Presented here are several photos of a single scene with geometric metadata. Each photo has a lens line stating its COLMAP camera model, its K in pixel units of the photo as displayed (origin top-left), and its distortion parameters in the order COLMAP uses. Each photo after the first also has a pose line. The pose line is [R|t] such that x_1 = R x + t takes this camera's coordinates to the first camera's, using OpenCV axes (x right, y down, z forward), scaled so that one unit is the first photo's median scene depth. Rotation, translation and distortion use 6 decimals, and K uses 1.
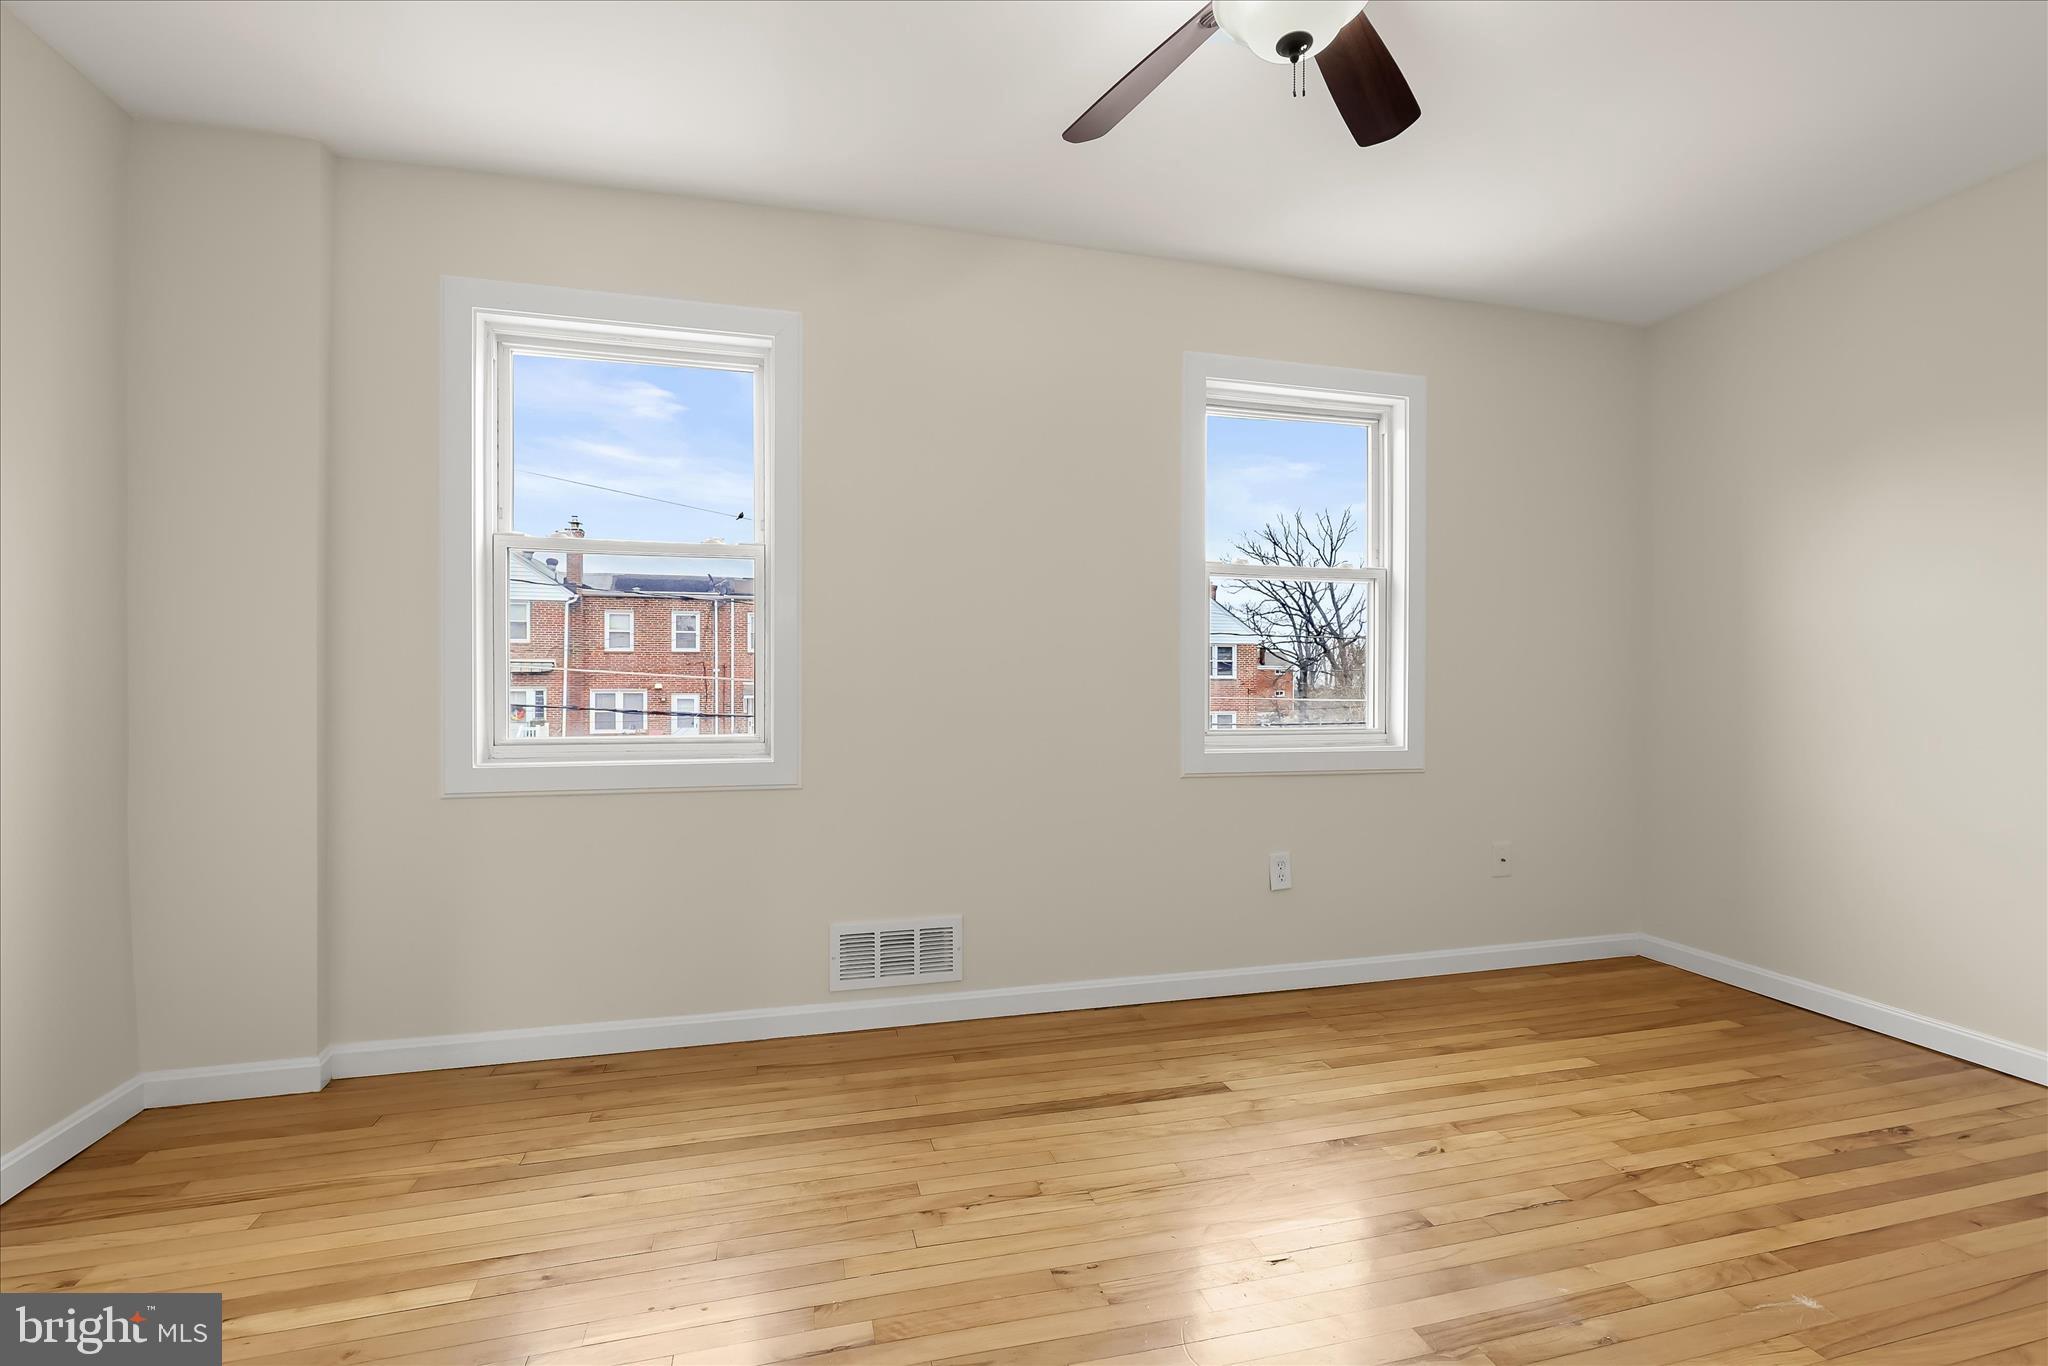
lens RADIAL K [[922.5, 0, 1036.1], [0, 922.5, 689.5], [0, 0, 1]] dist [-0.003123, -0.000922]
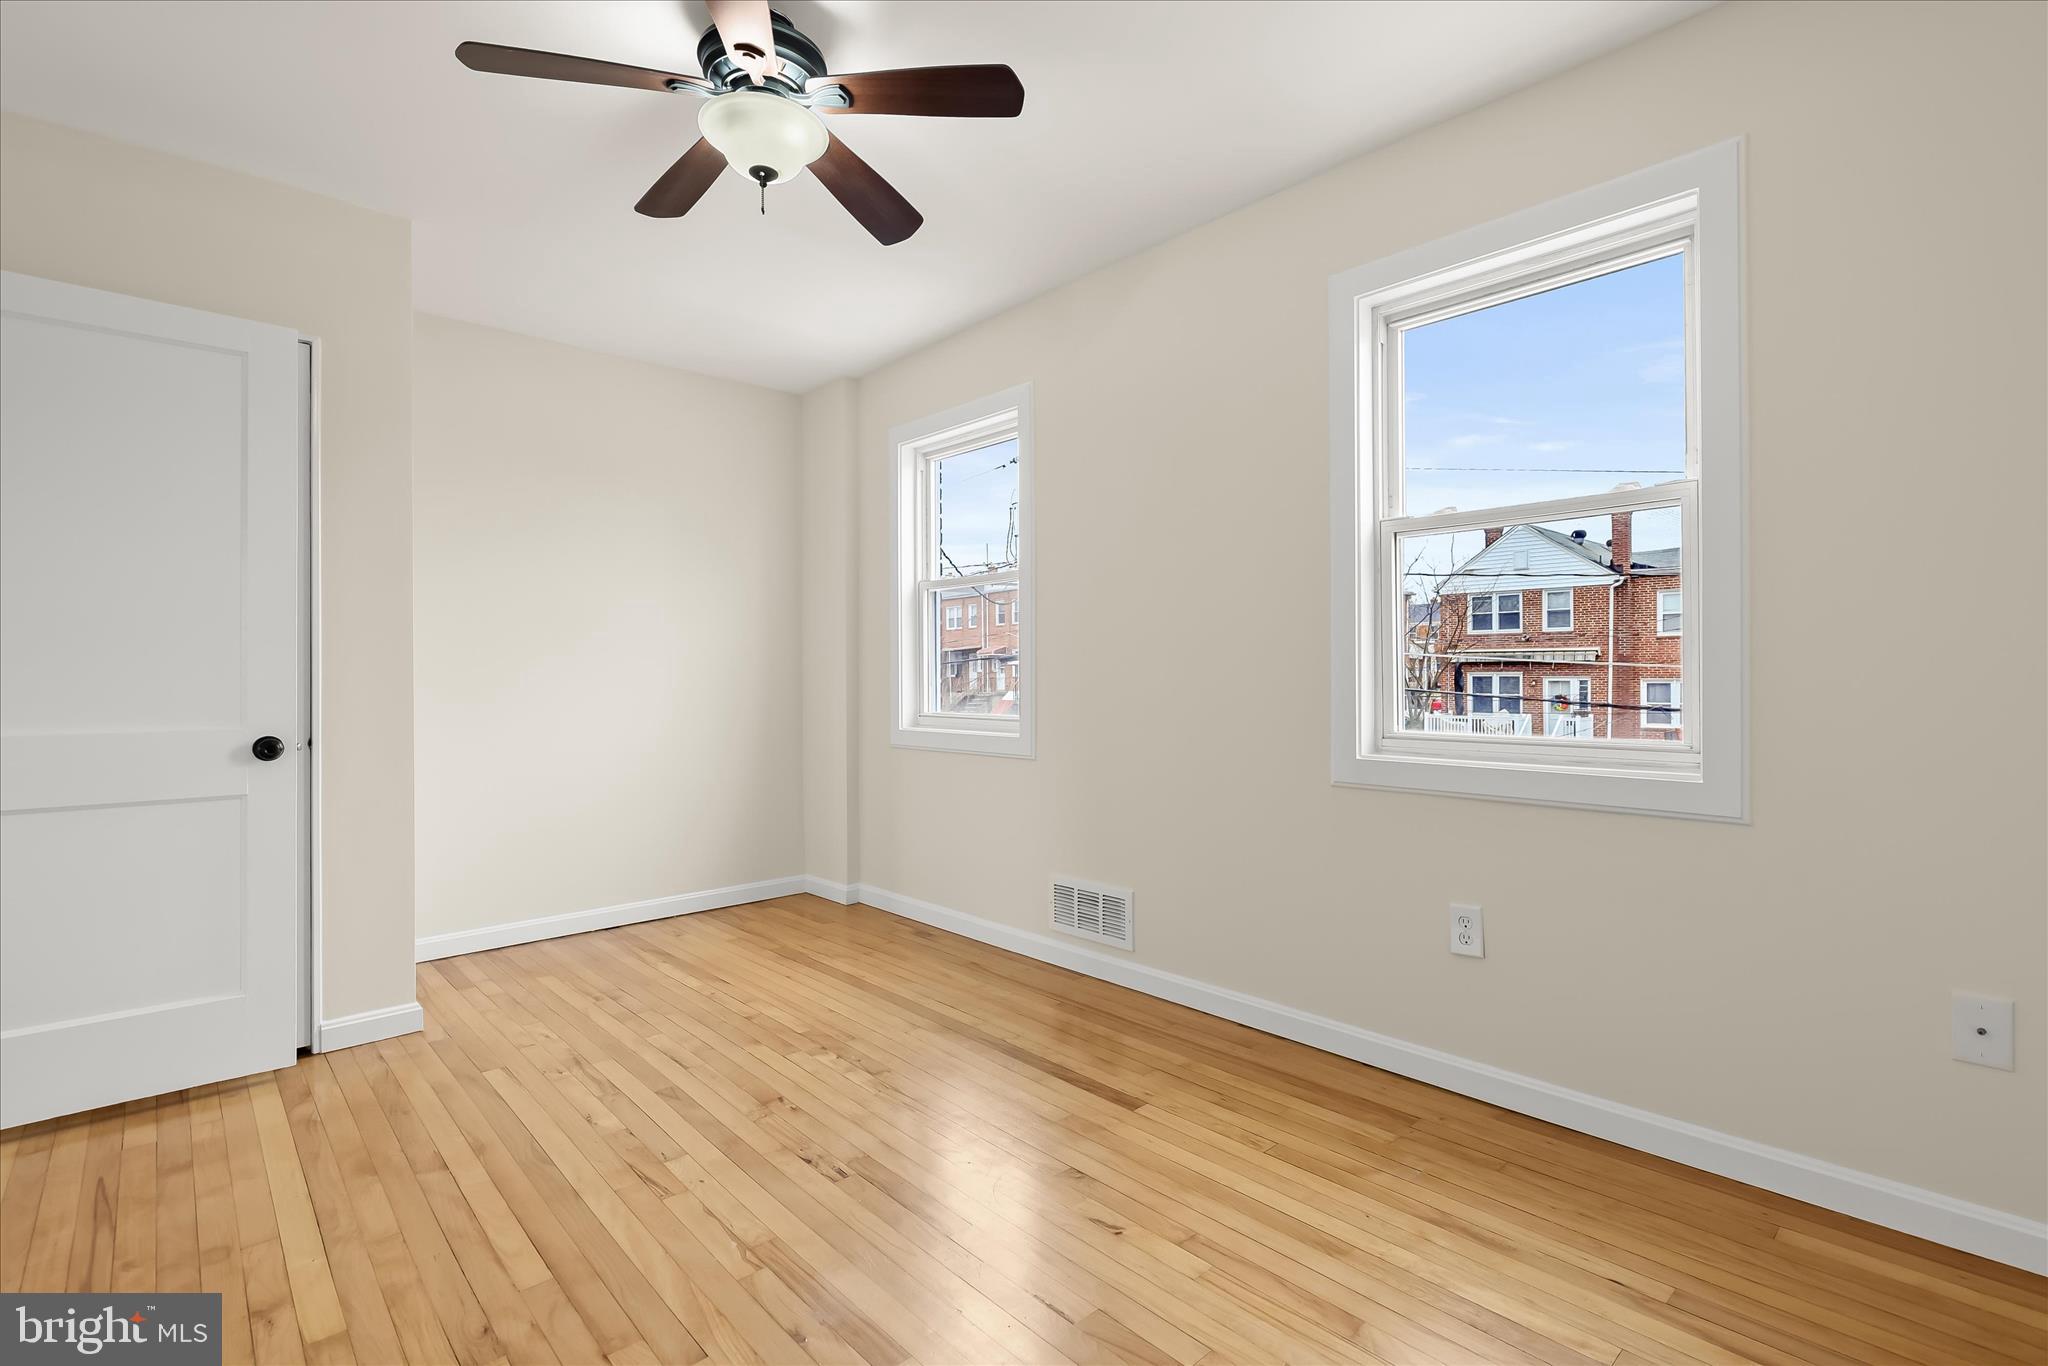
lens RADIAL K [[954.1, 0, 1041.8], [0, 954.1, 677.2], [0, 0, 1]] dist [0.002503, -0.000075]
pose [[0.463819, -0.003005, -0.885925, 0.879143], [0.001667, 0.999995, -0.002519, -0.001795], [0.885928, -0.000308, 0.463822, 0.400397]]
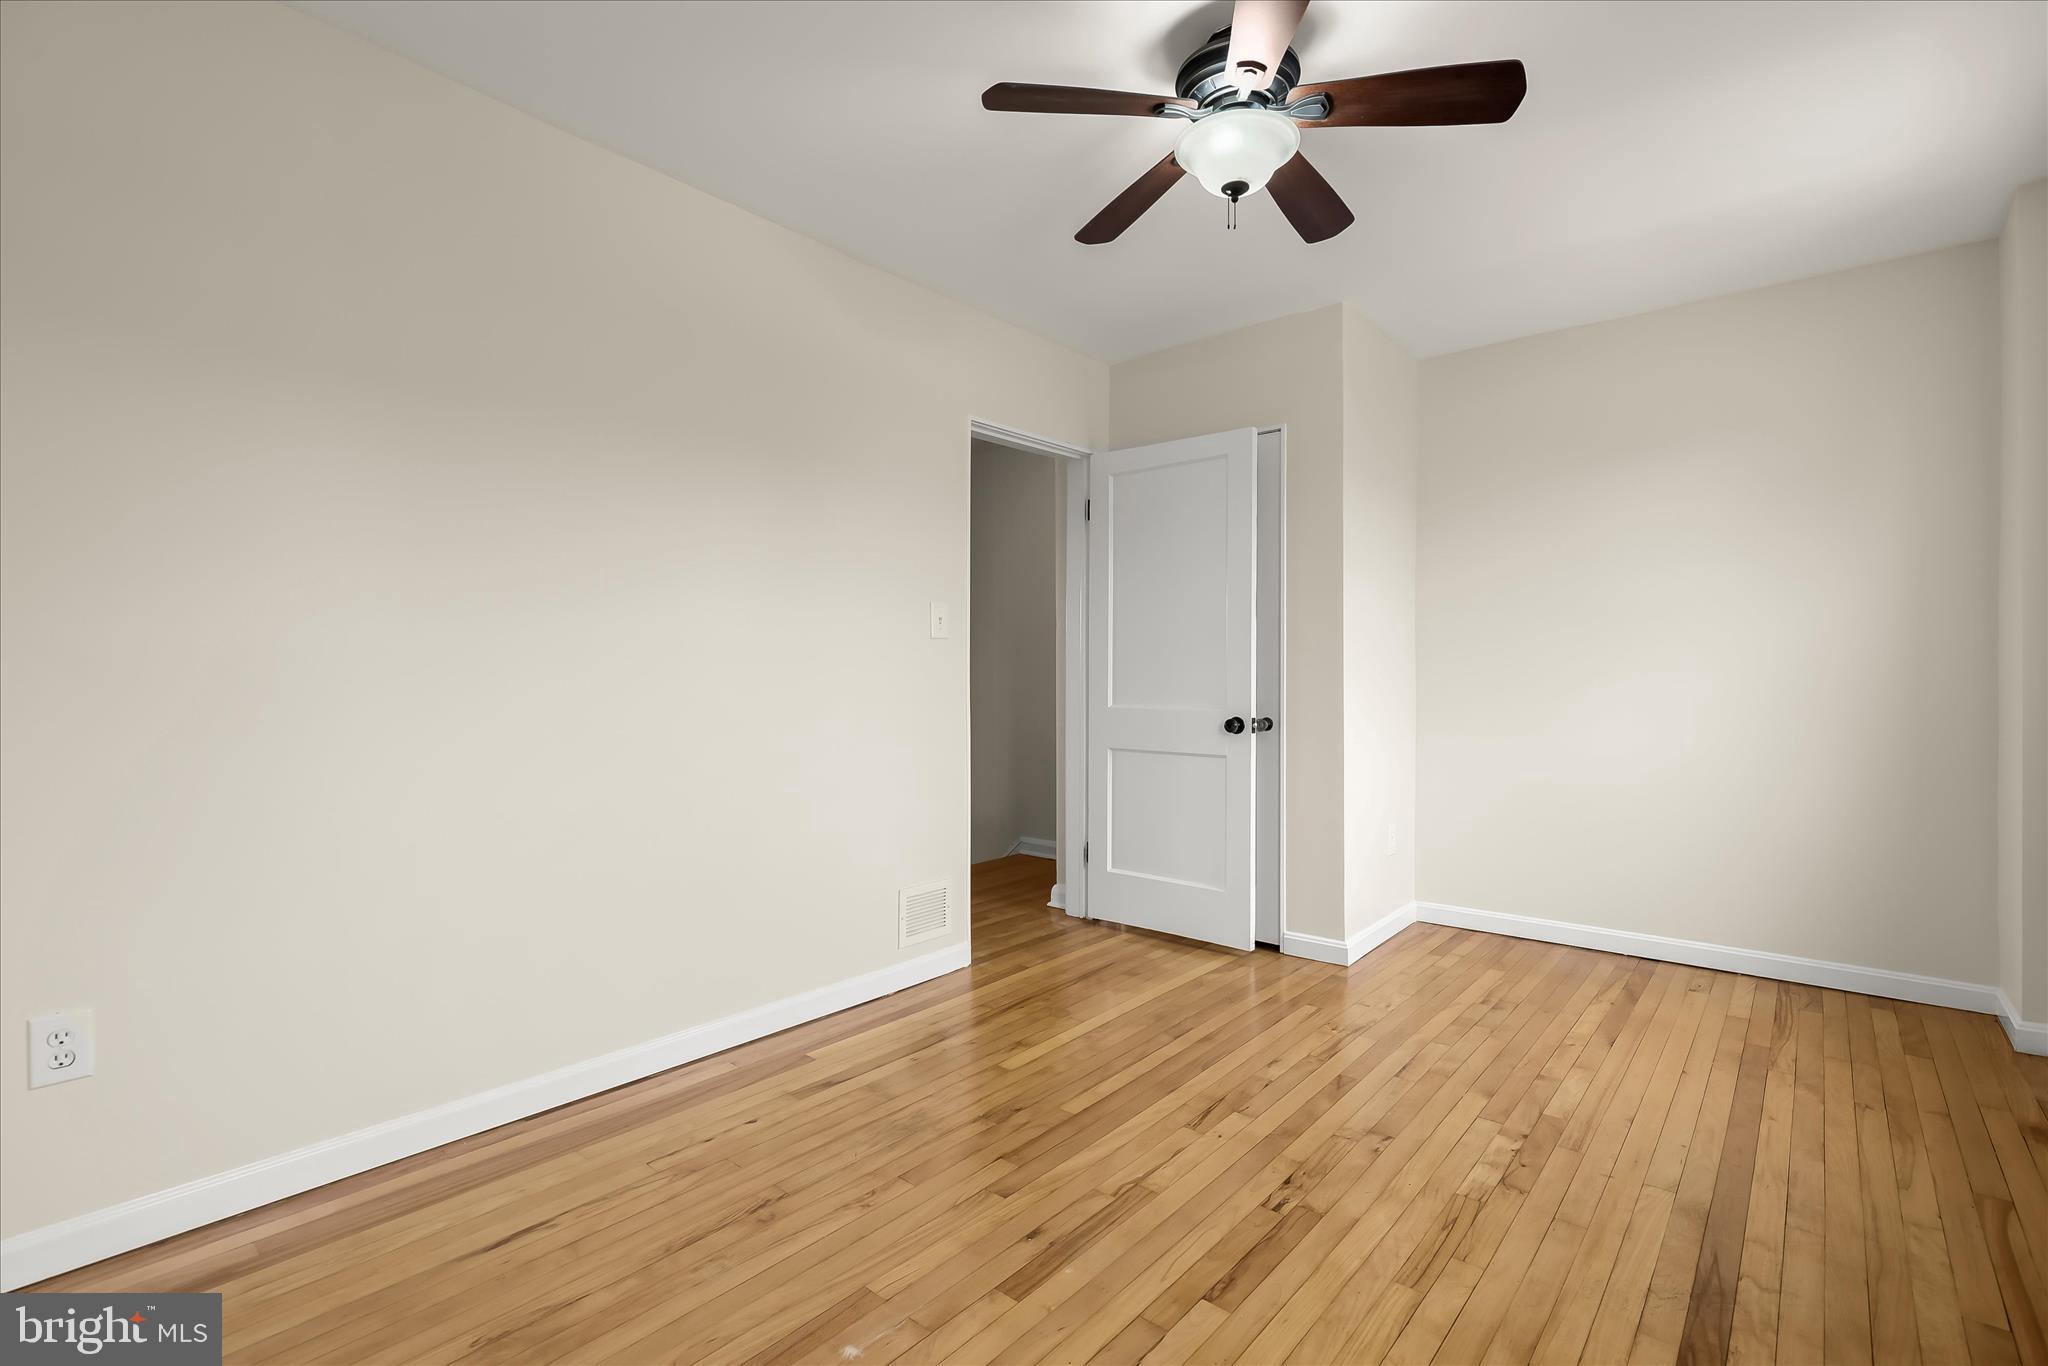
lens RADIAL K [[932.4, 0, 1035.5], [0, 932.4, 674.0], [0, 0, 1]] dist [0.002245, -0.001168]
pose [[-0.826100, -0.002557, -0.563517, 0.685682], [-0.004678, 0.999986, 0.002321, -0.008859], [0.563504, 0.004554, -0.826101, 1.056238]]
